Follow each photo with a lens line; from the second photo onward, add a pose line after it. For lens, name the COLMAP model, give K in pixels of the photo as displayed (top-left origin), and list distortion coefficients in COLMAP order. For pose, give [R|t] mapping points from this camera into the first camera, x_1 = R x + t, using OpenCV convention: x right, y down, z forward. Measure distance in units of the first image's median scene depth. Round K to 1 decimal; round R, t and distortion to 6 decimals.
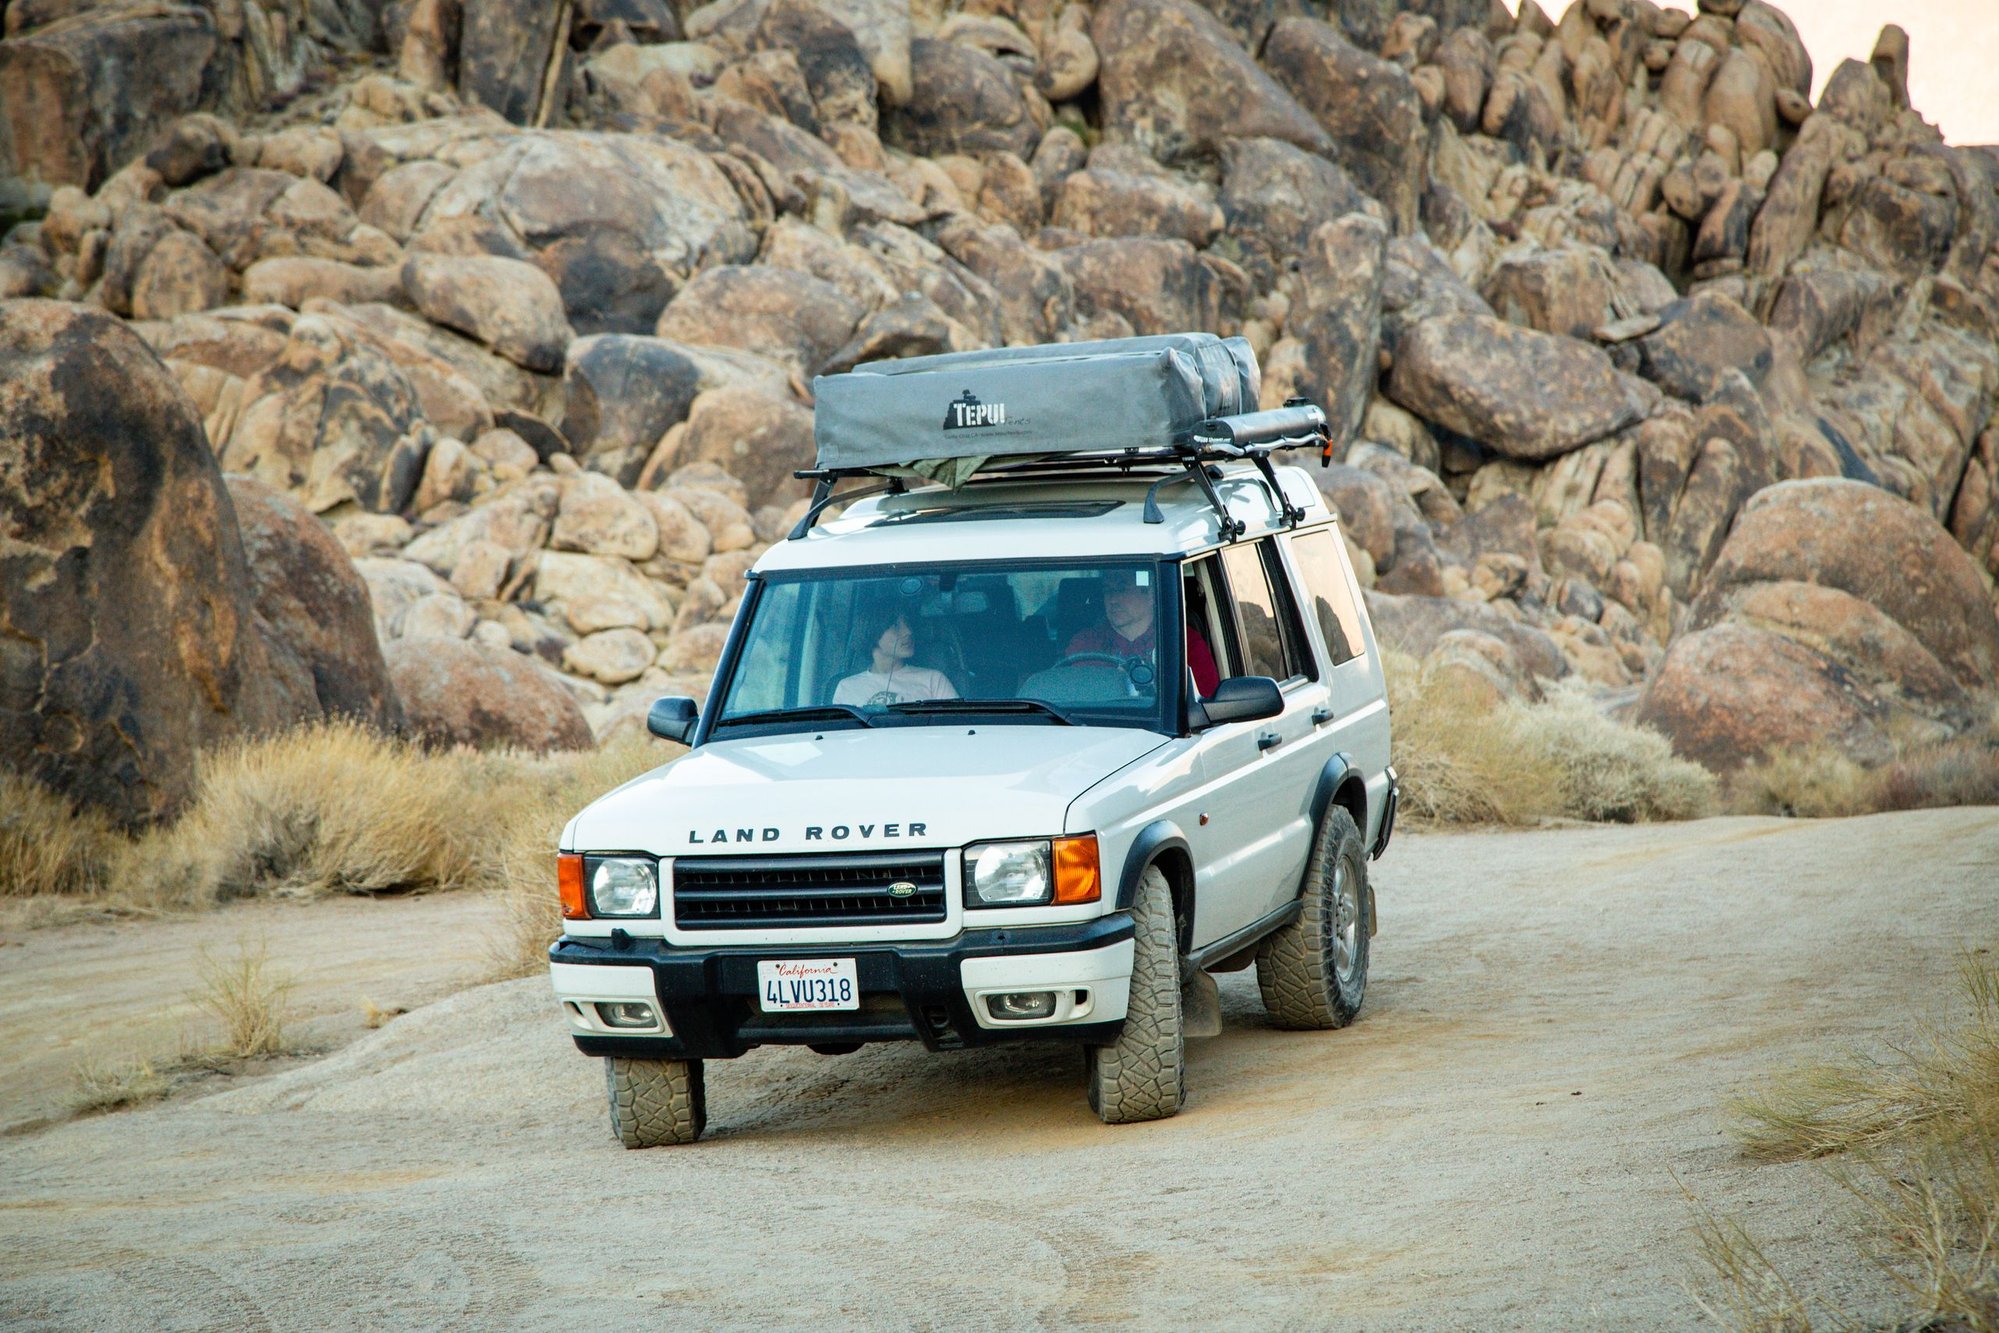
lens RADIAL K [[5298.7, 0, 1000.0], [0, 5298.7, 660.2], [0, 0, 1]] dist [0.303241, 0.000000]
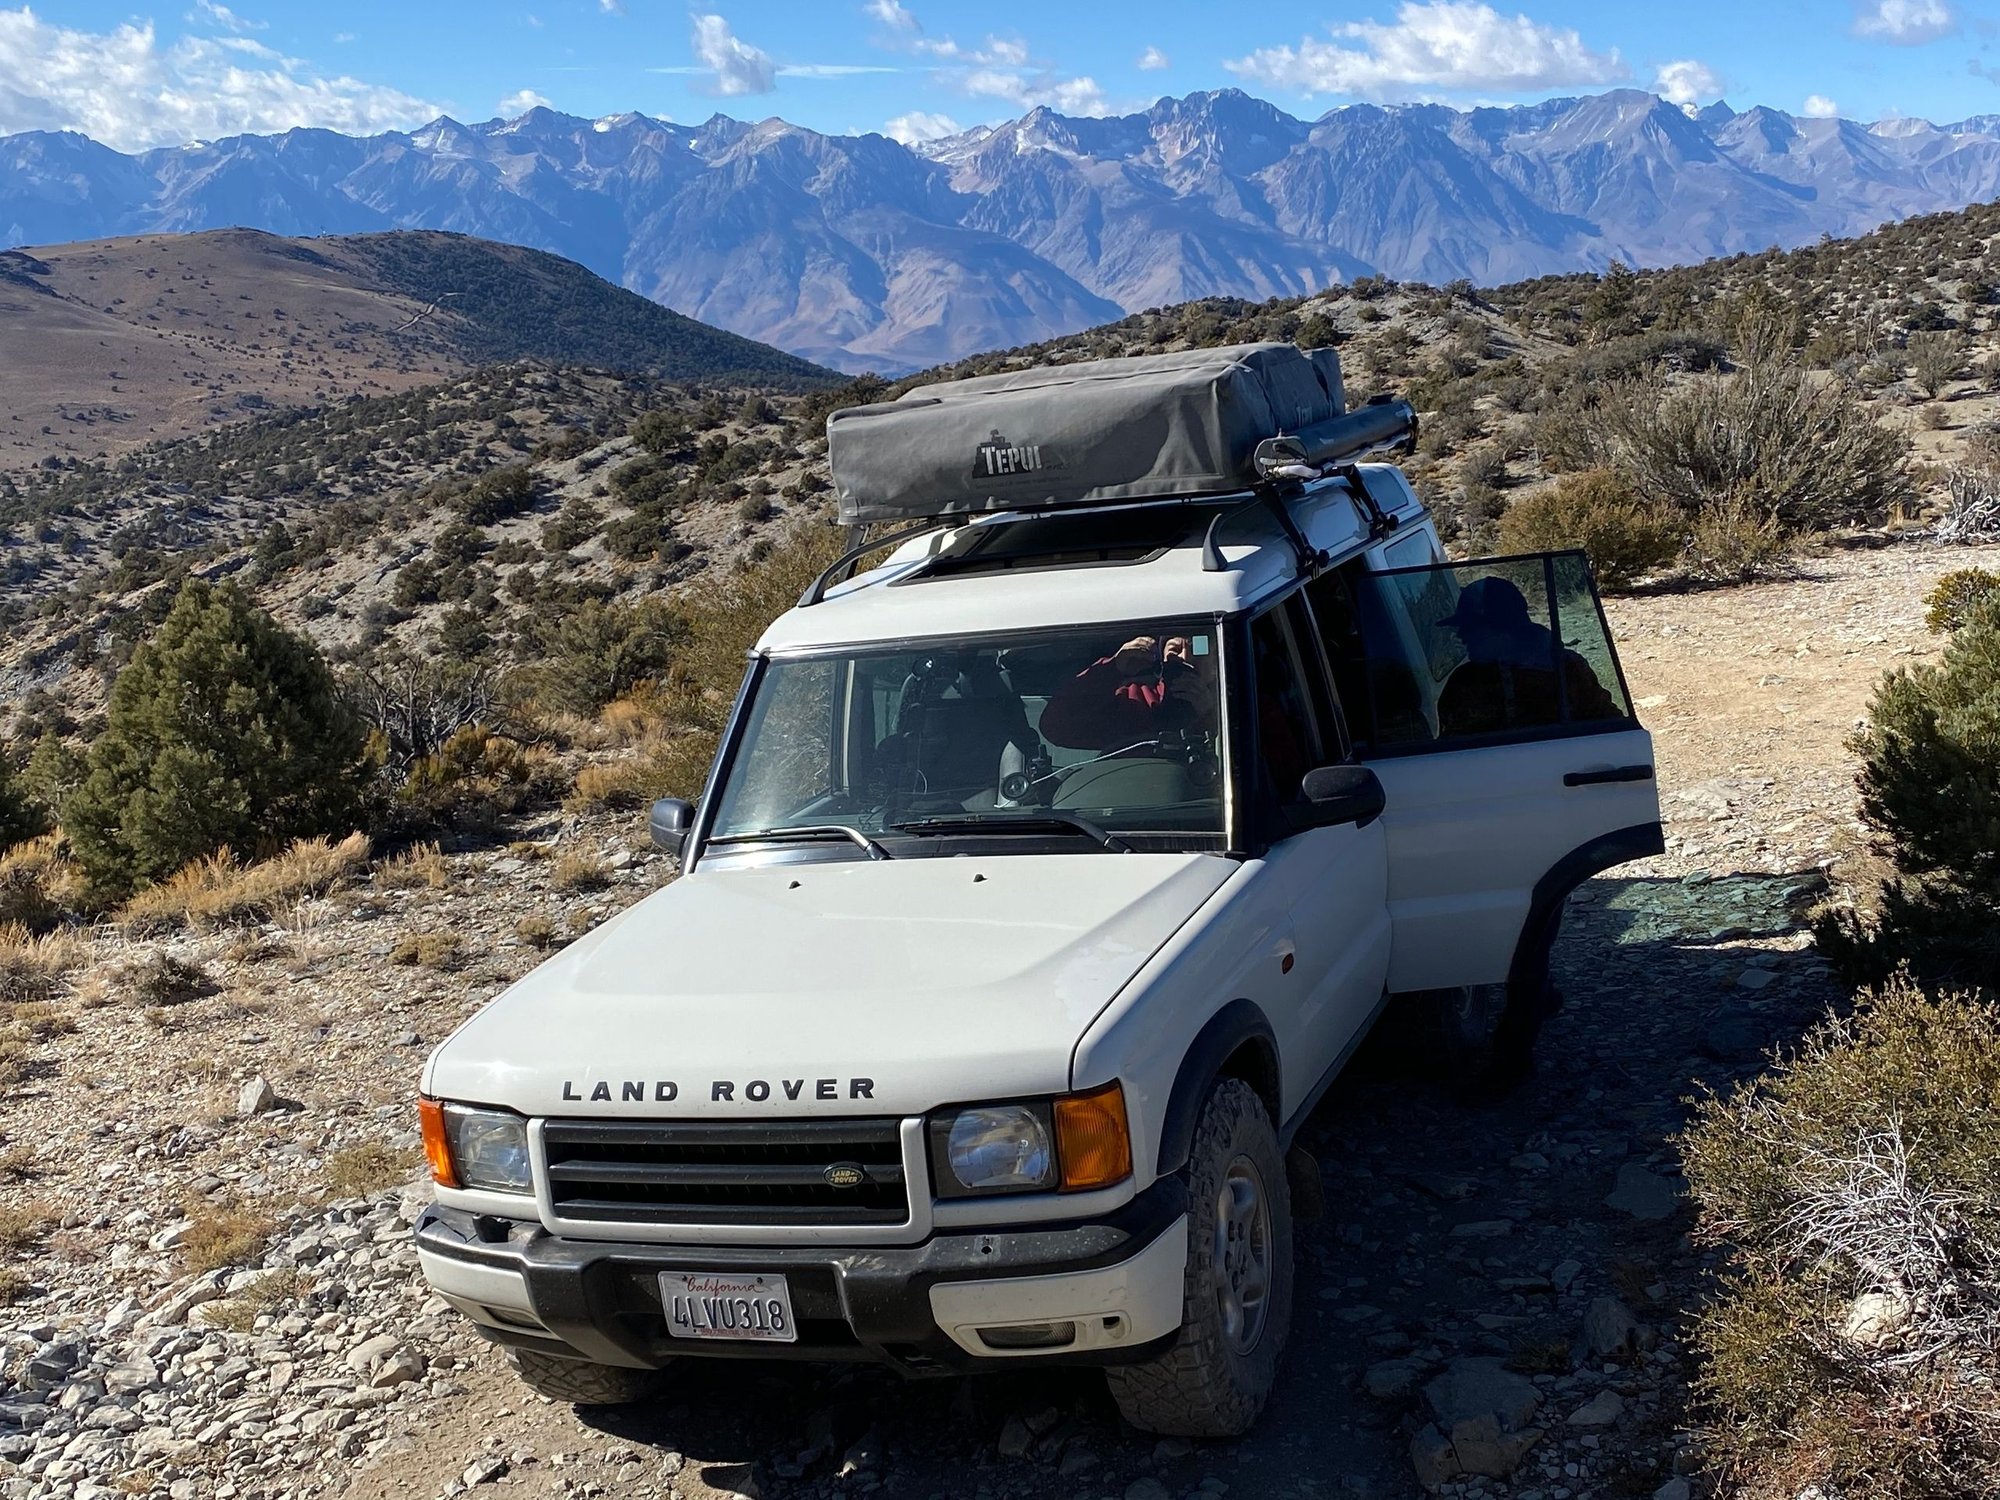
lens RADIAL K [[2368.9, 0, 1014.6], [0, 2368.9, 671.2], [0, 0, 1]] dist [0.023918, 0.000000]
pose [[0.993061, -0.052802, -0.105081, 0.039741], [0.061589, 0.994710, 0.082211, -0.046773], [0.100184, -0.088112, 0.991060, 0.696356]]
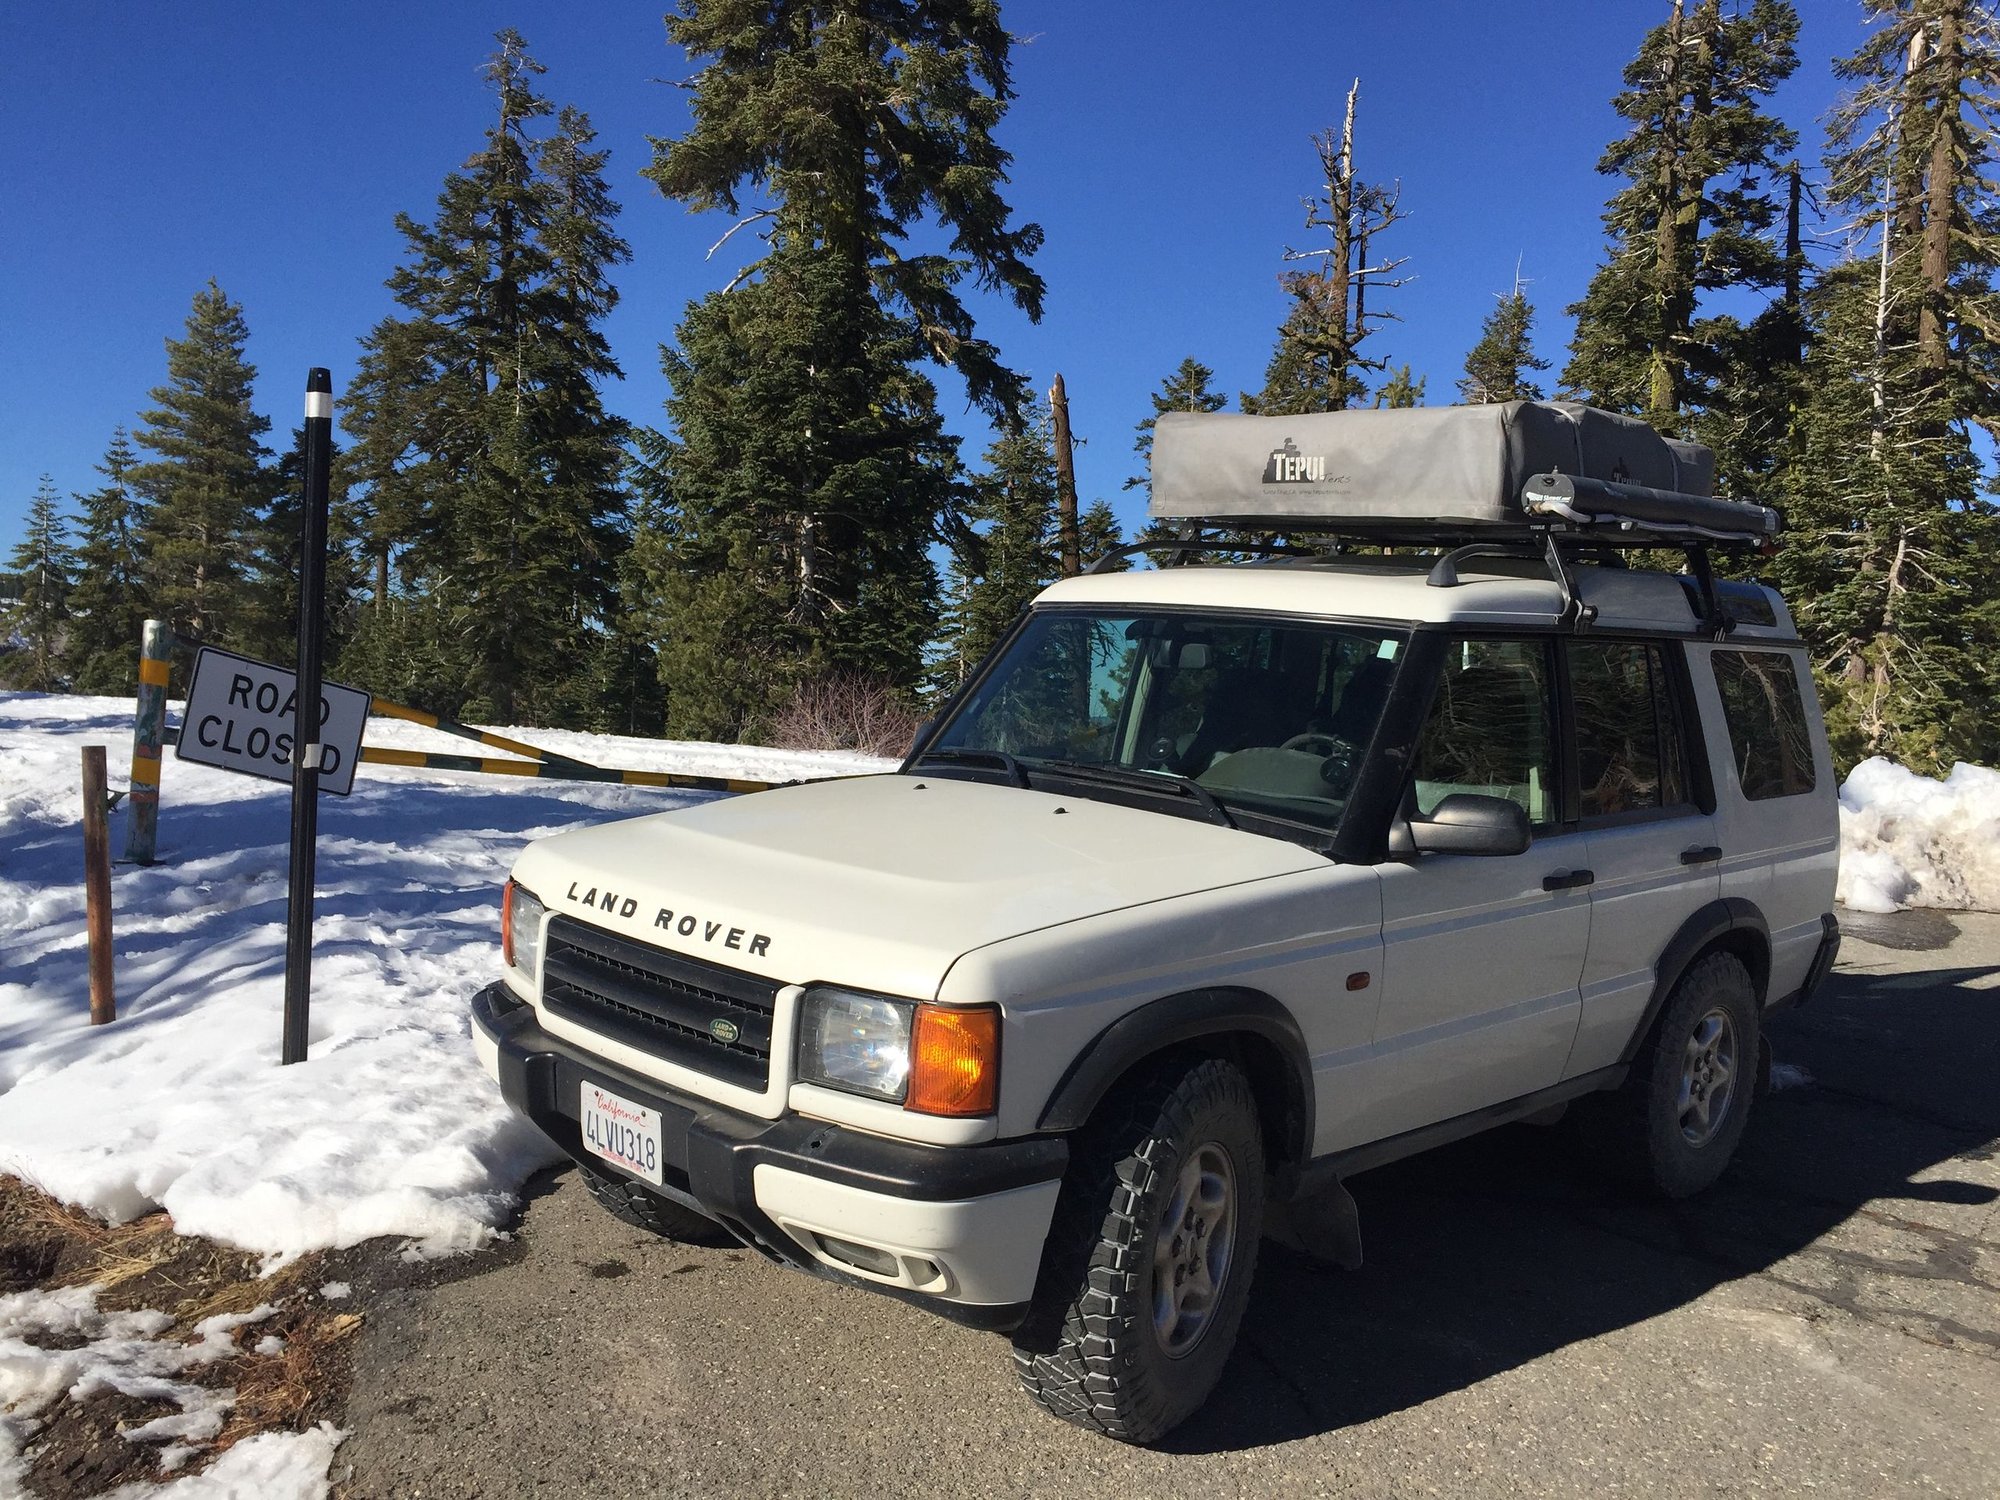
lens RADIAL K [[1623.2, 0, 1015.0], [0, 1623.2, 745.6], [0, 0, 1]] dist [0.054046, 0.003526]
pose [[0.861014, 0.138511, -0.489355, 0.107458], [-0.128008, 0.990244, 0.055058, -0.007973], [0.492207, 0.015236, 0.870345, 0.835746]]
